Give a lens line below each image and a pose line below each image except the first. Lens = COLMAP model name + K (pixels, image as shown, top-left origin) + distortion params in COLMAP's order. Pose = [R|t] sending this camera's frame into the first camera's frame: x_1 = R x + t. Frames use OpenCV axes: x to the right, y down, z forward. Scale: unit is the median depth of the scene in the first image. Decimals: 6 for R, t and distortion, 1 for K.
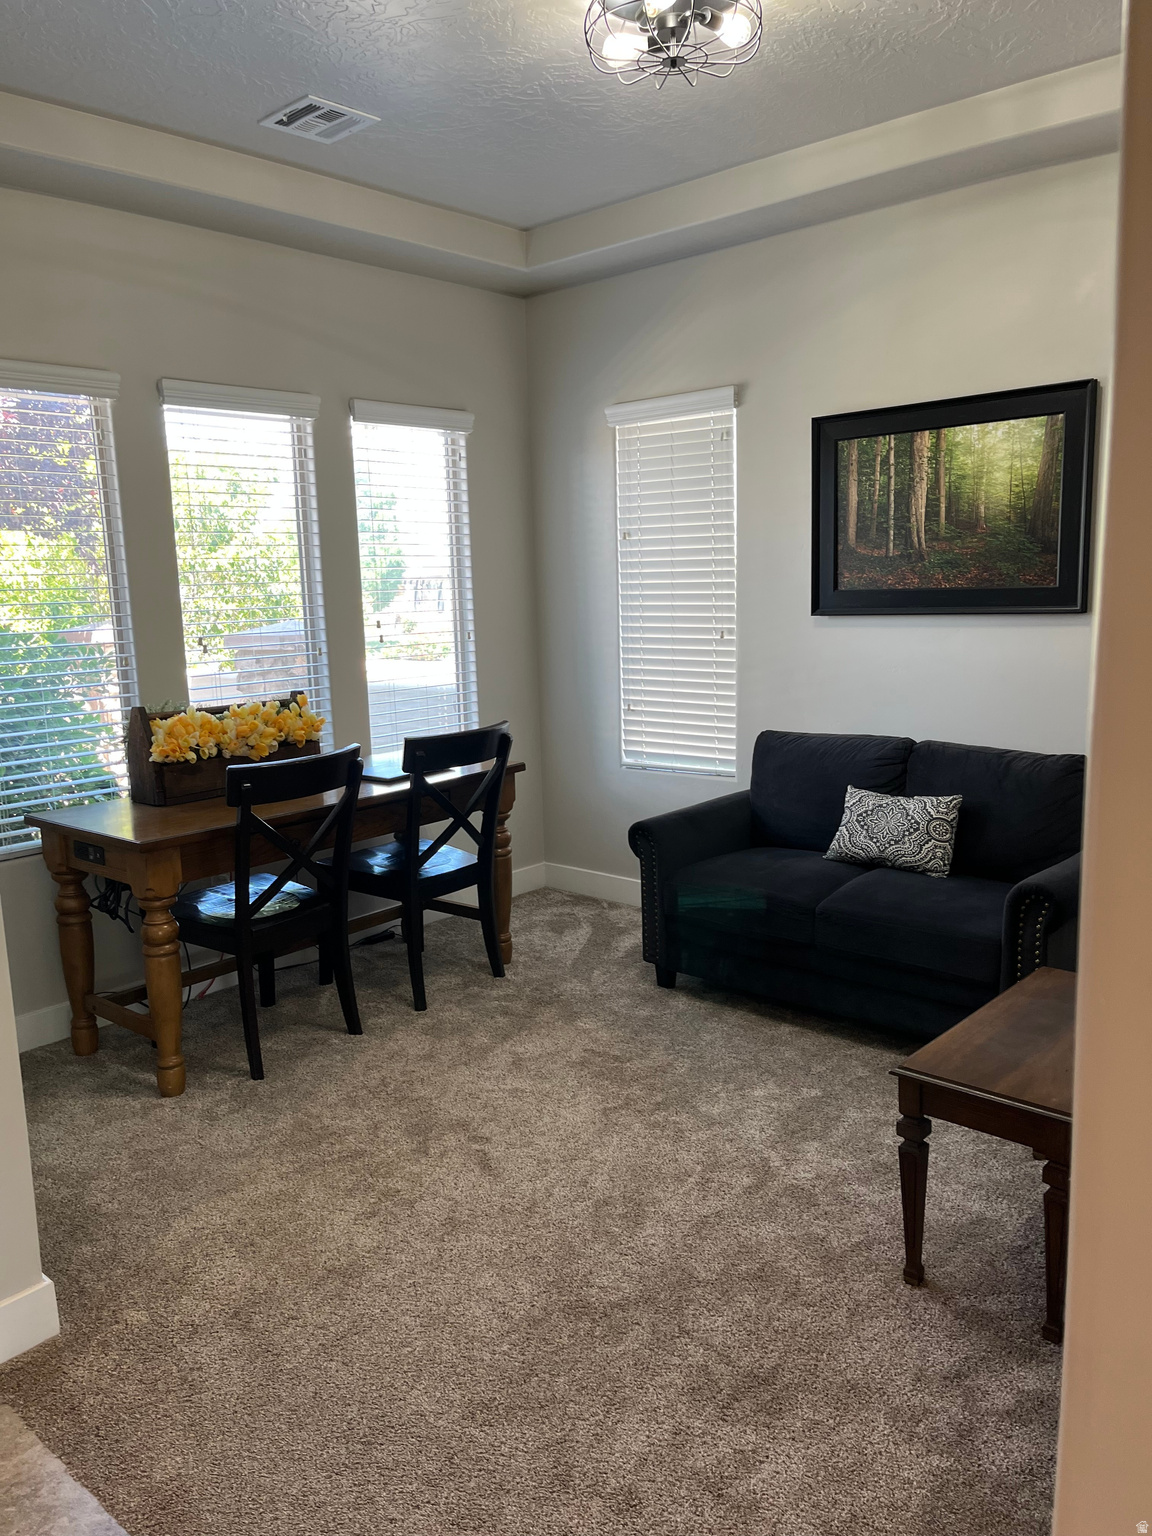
lens RADIAL K [[1149.7, 0, 571.9], [0, 1149.7, 778.6], [0, 0, 1]] dist [0.025328, -0.051905]
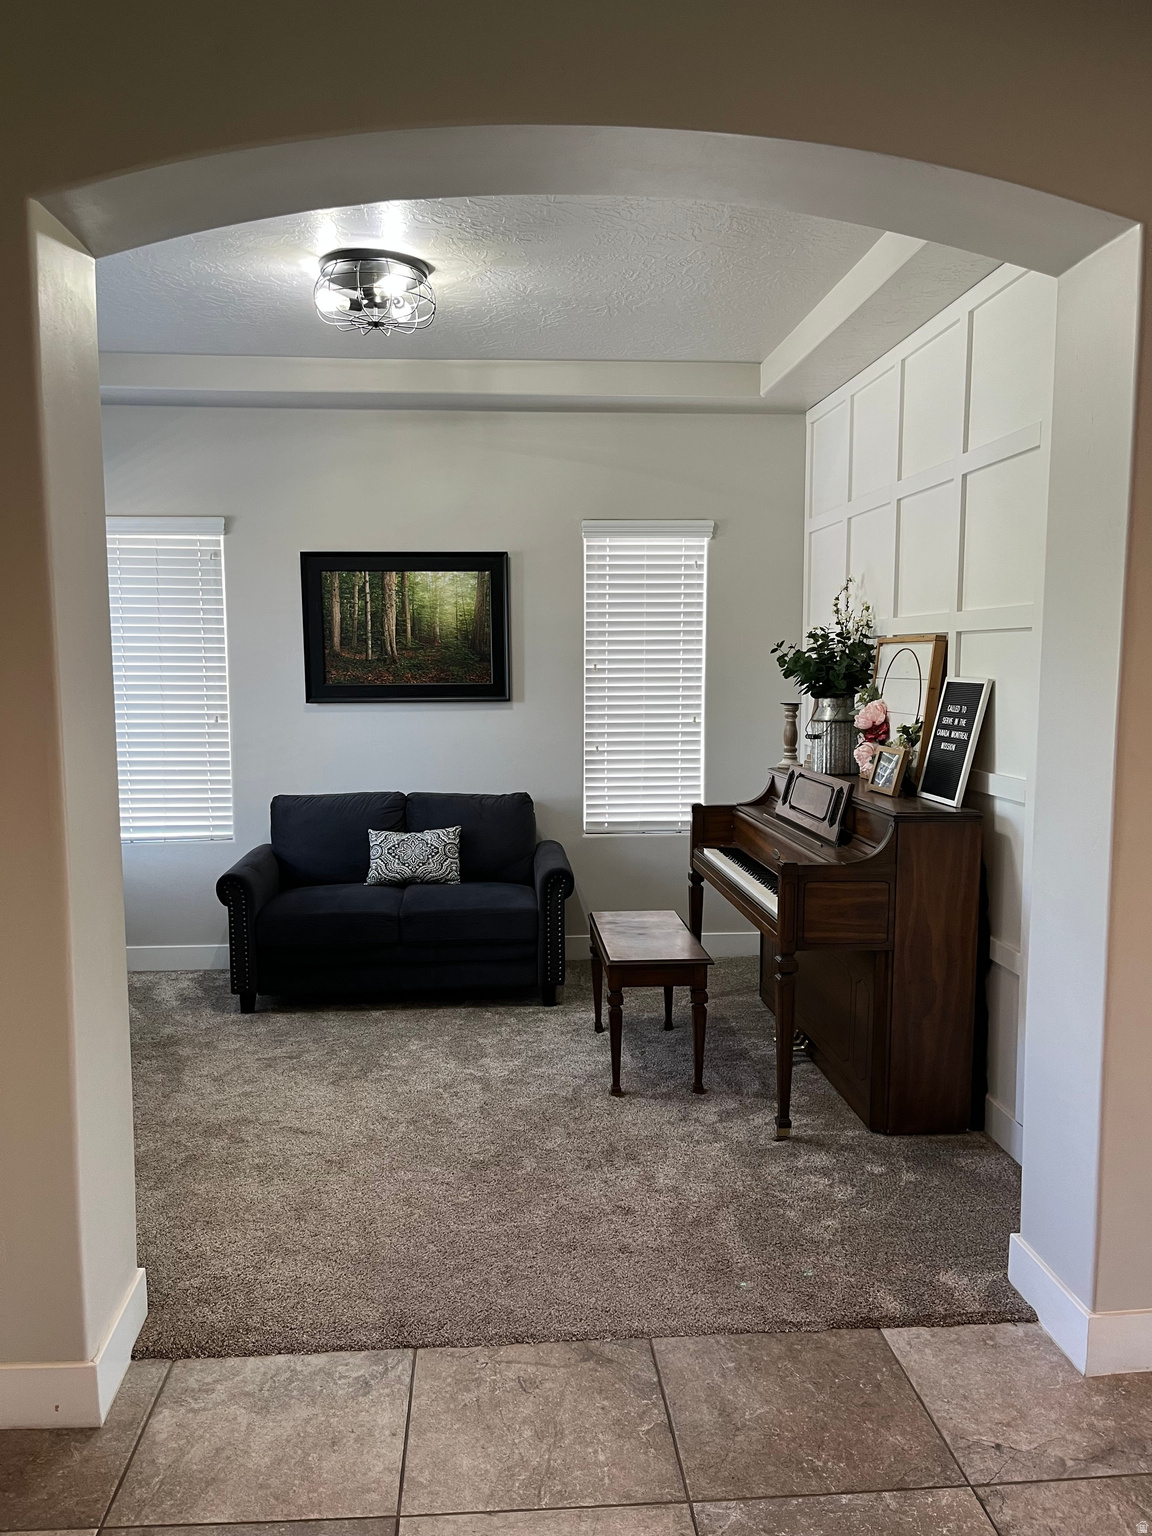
lens RADIAL K [[1149.7, 0, 577.0], [0, 1149.7, 764.9], [0, 0, 1]] dist [0.025328, -0.051905]
pose [[0.680983, -0.036035, 0.731412, -0.573029], [0.108077, 0.992797, -0.051713, 0.027141], [-0.724280, 0.114265, 0.679972, -0.083664]]
